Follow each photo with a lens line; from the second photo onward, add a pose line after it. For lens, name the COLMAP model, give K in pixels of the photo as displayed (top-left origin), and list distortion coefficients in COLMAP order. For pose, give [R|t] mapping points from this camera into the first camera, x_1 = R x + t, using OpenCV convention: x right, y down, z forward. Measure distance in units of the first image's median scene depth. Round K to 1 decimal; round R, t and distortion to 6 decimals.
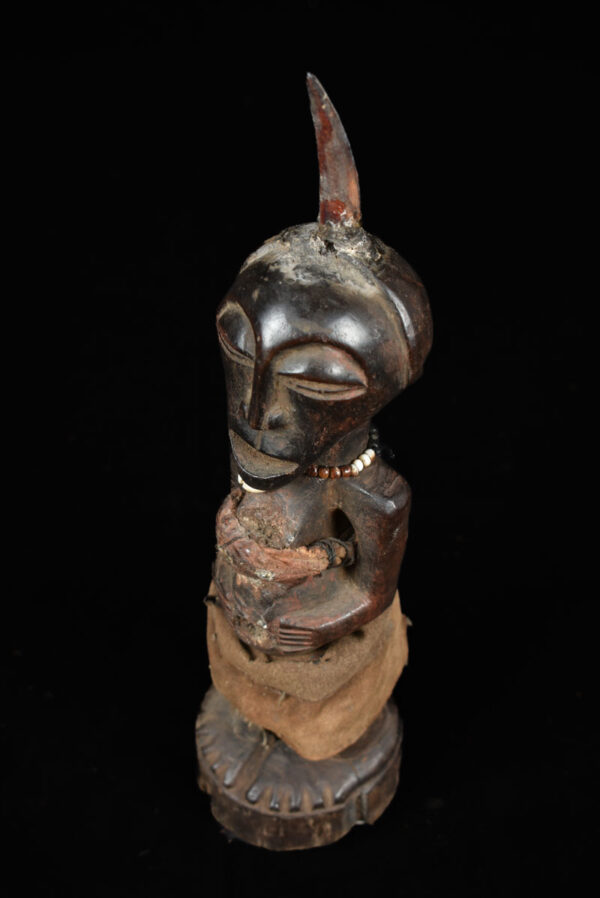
lens RADIAL K [[1463.2, 0, 297.8], [0, 1463.2, 452.7], [0, 0, 1]] dist [0.061813, 0.000000]
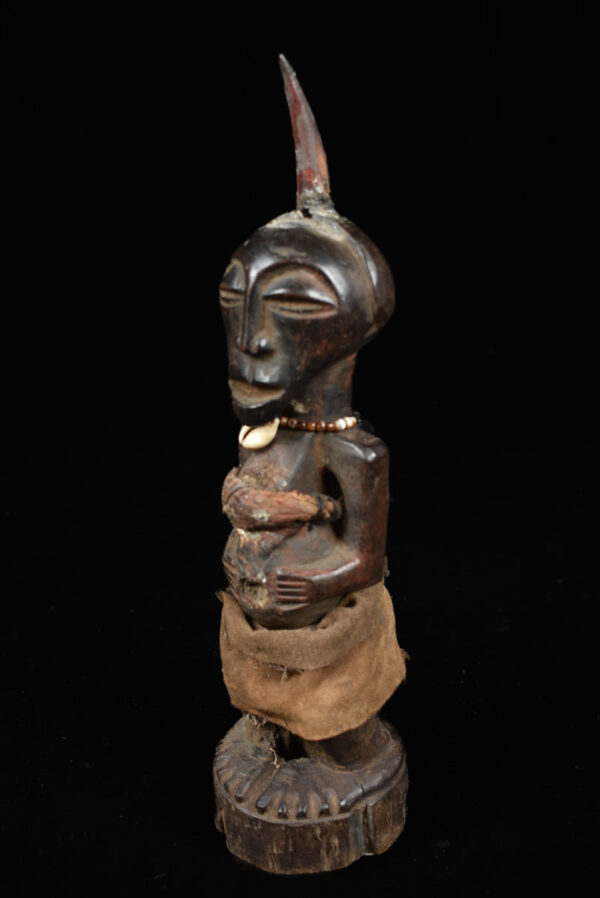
lens RADIAL K [[1153.4, 0, 299.5], [0, 1153.4, 446.2], [0, 0, 1]] dist [0.004131, 0.000000]
pose [[0.997753, -0.030499, -0.059648, 0.061271], [0.002036, 0.903756, -0.428044, 0.411457], [0.066962, 0.426961, 0.901787, 0.171125]]
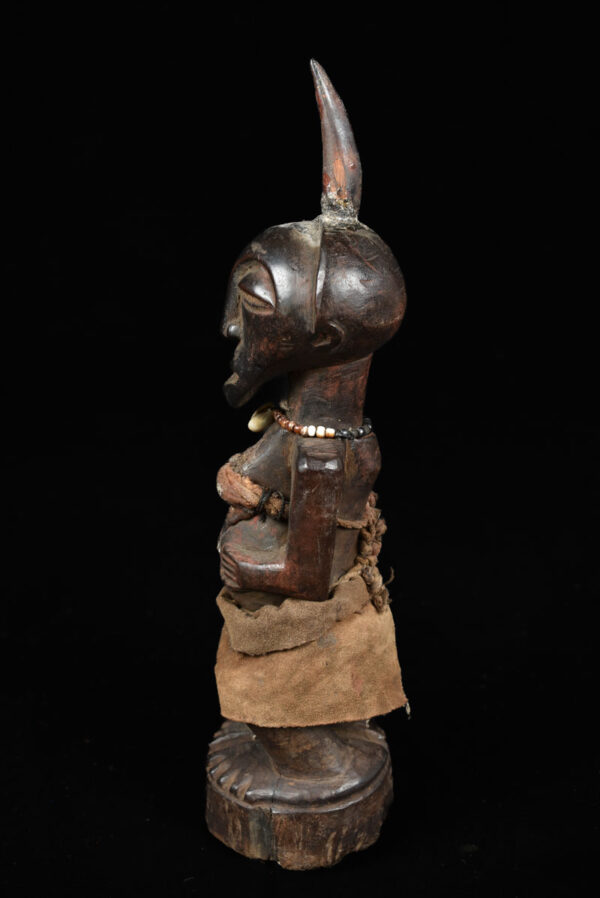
lens RADIAL K [[1153.4, 0, 298.6], [0, 1153.4, 447.9], [0, 0, 1]] dist [0.004131, 0.000000]
pose [[0.571252, 0.236444, -0.785981, 0.745603], [-0.566976, 0.806089, -0.169586, 0.177754], [0.593473, 0.542508, 0.594538, 0.447832]]
